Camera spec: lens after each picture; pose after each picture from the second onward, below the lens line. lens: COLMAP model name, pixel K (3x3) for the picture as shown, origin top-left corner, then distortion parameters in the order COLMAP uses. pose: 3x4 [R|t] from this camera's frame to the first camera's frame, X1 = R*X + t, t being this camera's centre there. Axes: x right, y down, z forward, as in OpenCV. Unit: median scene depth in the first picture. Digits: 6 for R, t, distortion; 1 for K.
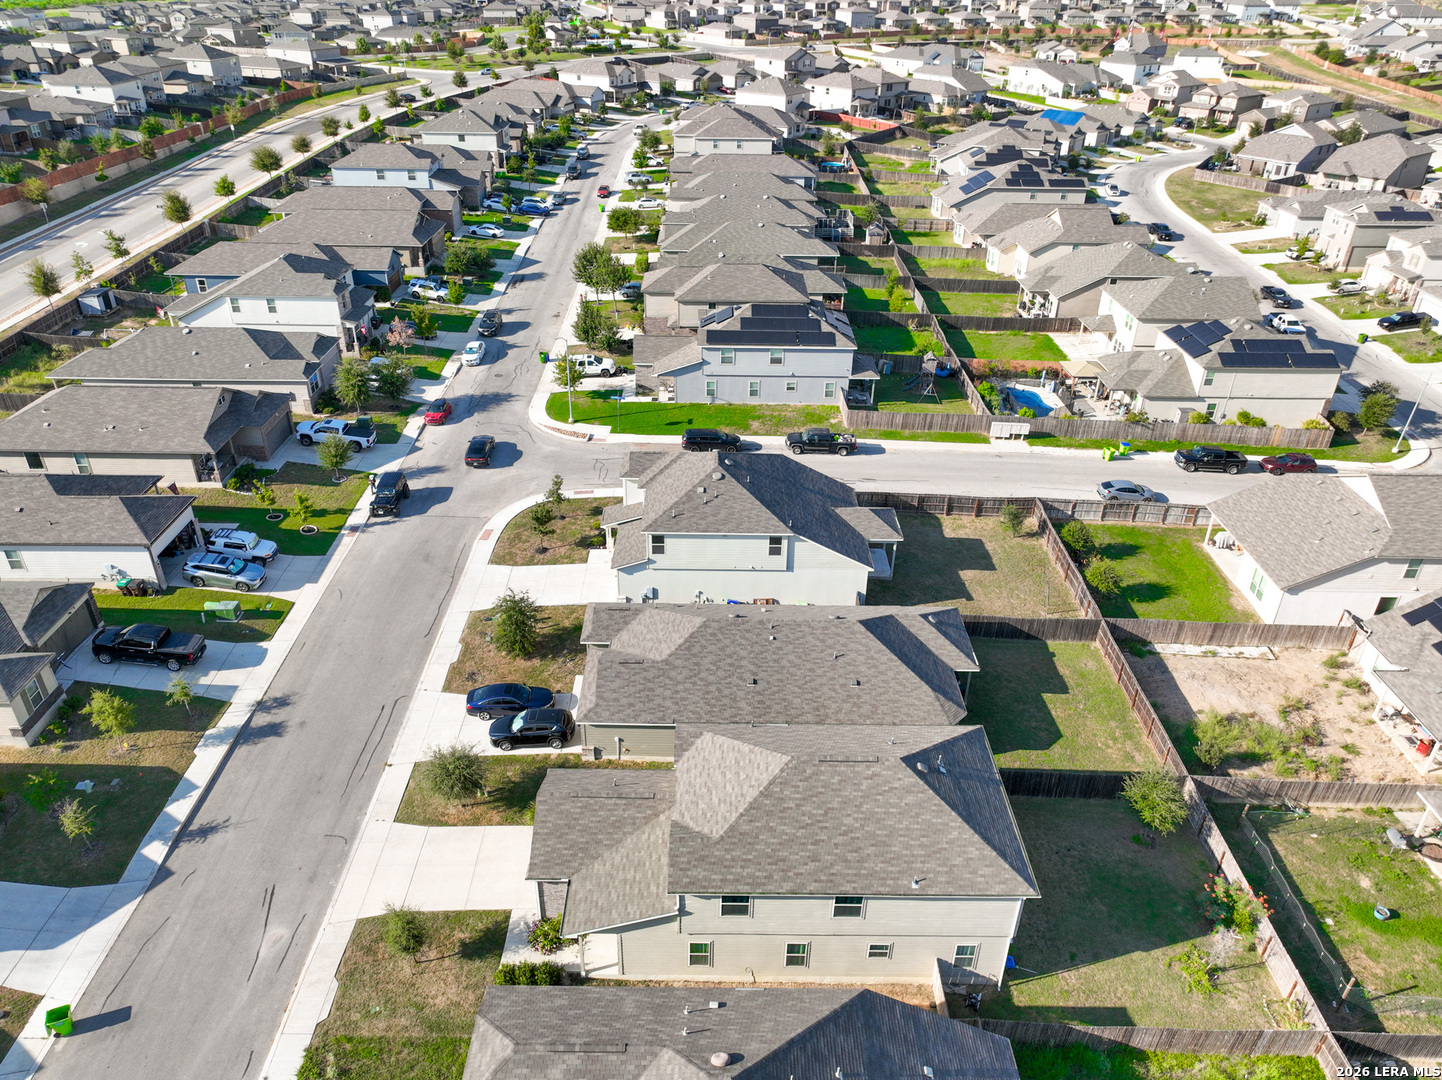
lens RADIAL K [[1013.4, 0, 721.0], [0, 1013.4, 540.0], [0, 0, 1]] dist [-0.001725, 0.017224]
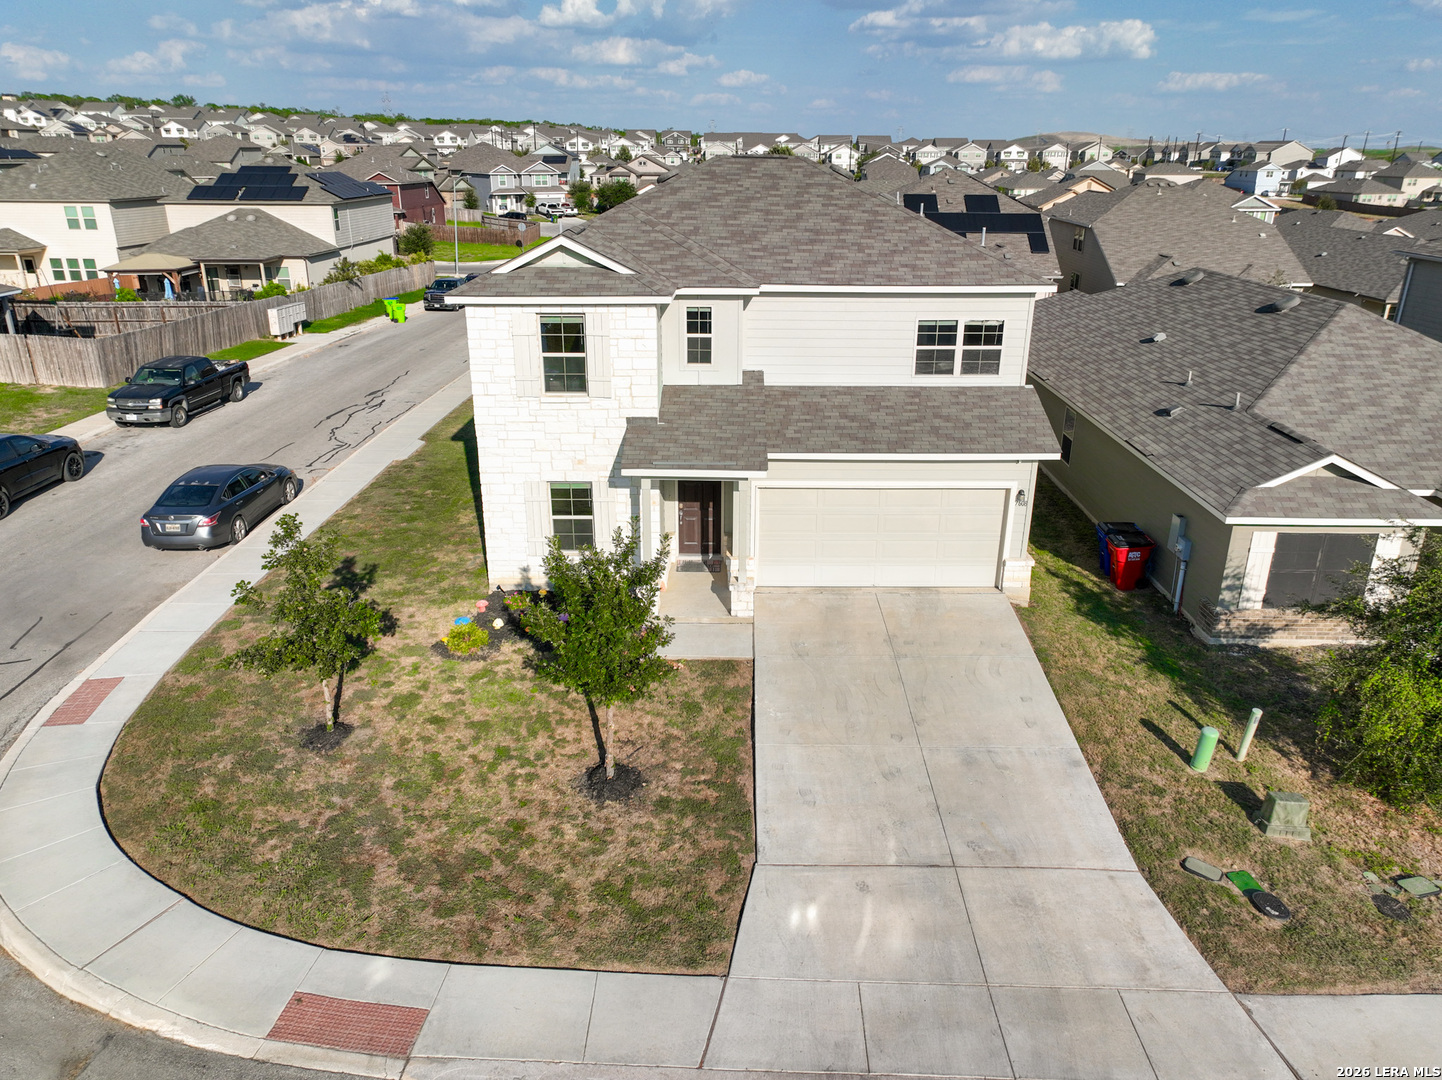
lens RADIAL K [[1013.4, 0, 721.0], [0, 1013.4, 540.0], [0, 0, 1]] dist [-0.001725, 0.017224]
pose [[0.018886, -0.371757, 0.928138, -0.273567], [0.497196, 0.808877, 0.313870, -0.064766], [-0.867433, 0.455539, 0.200113, 0.720811]]
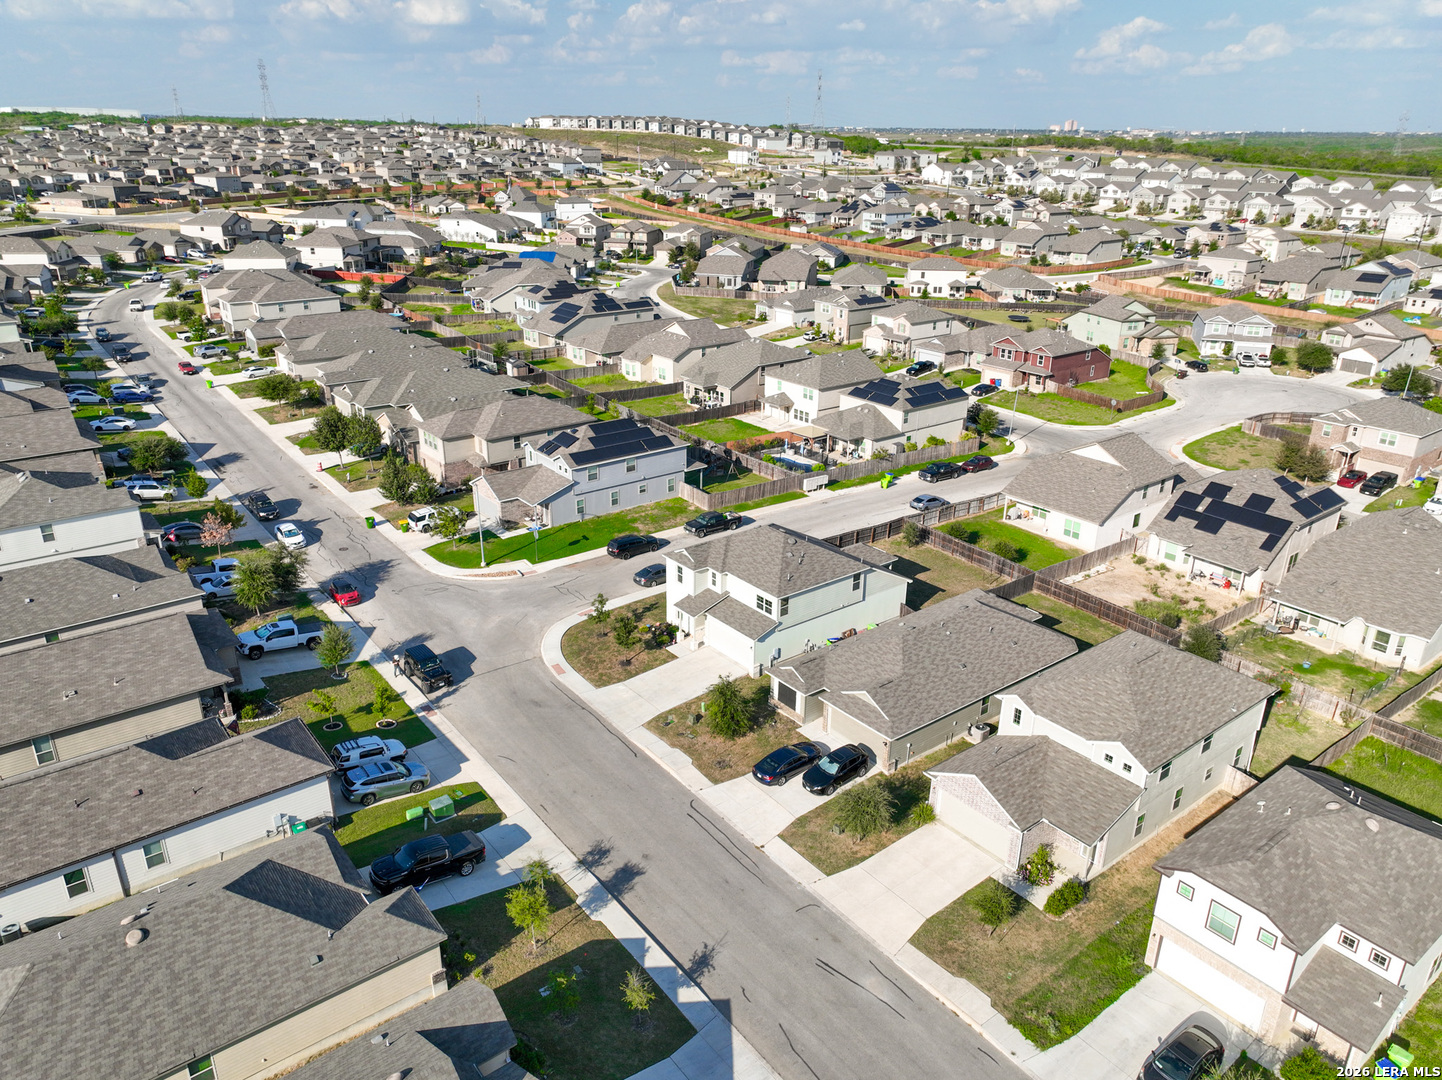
lens RADIAL K [[1013.4, 0, 721.0], [0, 1013.4, 540.0], [0, 0, 1]] dist [-0.001725, 0.017224]
pose [[0.789613, -0.235854, 0.566466, -0.518357], [0.307931, 0.950824, -0.033348, -0.035456], [-0.530744, 0.200765, 0.823410, 0.050296]]
